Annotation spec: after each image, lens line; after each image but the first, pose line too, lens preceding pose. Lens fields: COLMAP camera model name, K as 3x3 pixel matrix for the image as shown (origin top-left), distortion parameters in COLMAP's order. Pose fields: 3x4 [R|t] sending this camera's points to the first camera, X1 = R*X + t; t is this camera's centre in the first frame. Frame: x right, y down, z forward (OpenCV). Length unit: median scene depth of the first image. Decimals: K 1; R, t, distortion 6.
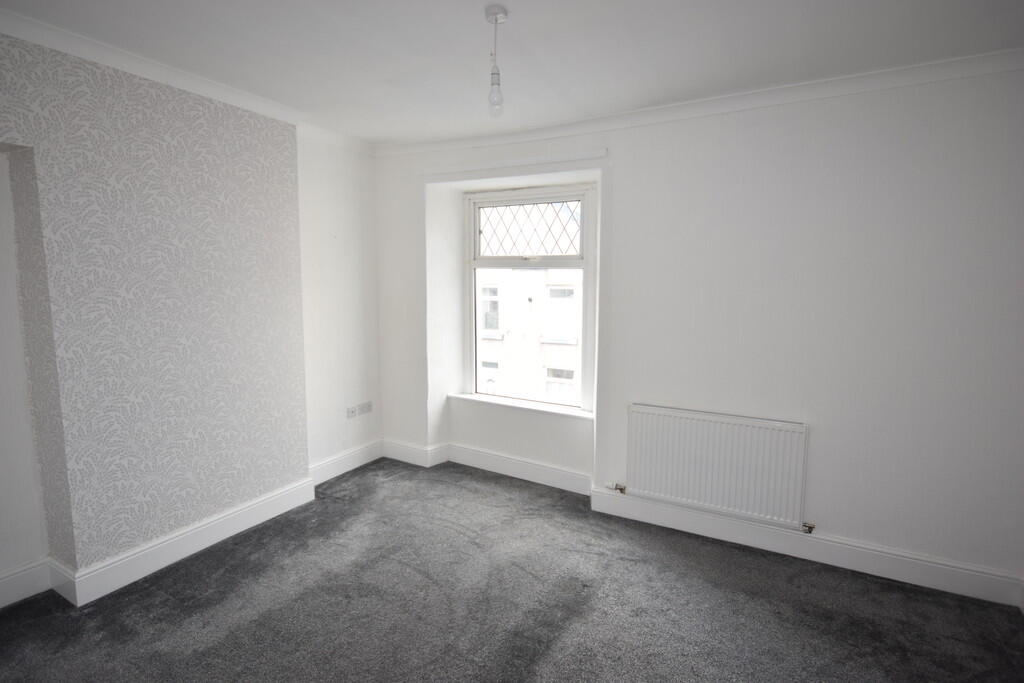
lens RADIAL K [[499.4, 0, 517.3], [0, 499.4, 338.5], [0, 0, 1]] dist [-0.012554, -0.002199]
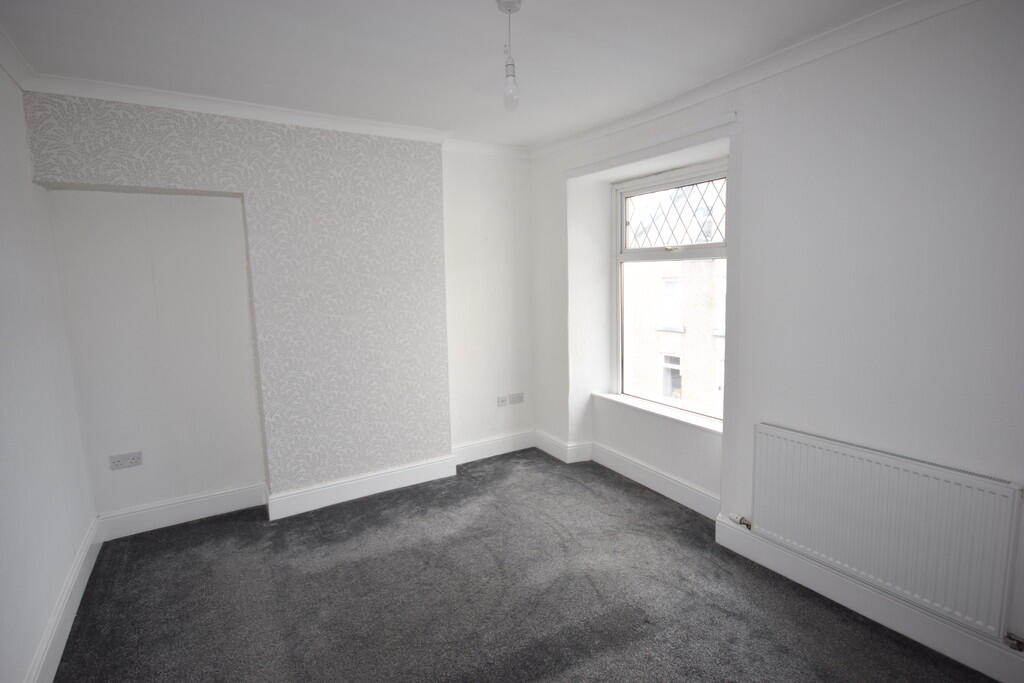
lens RADIAL K [[499.4, 0, 506.6], [0, 499.4, 337.5], [0, 0, 1]] dist [-0.016031, -0.000844]
pose [[0.861709, 0.032263, -0.506375, 0.277026], [-0.027782, 0.999479, 0.016404, -0.009206], [0.506641, -0.000068, 0.862157, 0.095315]]
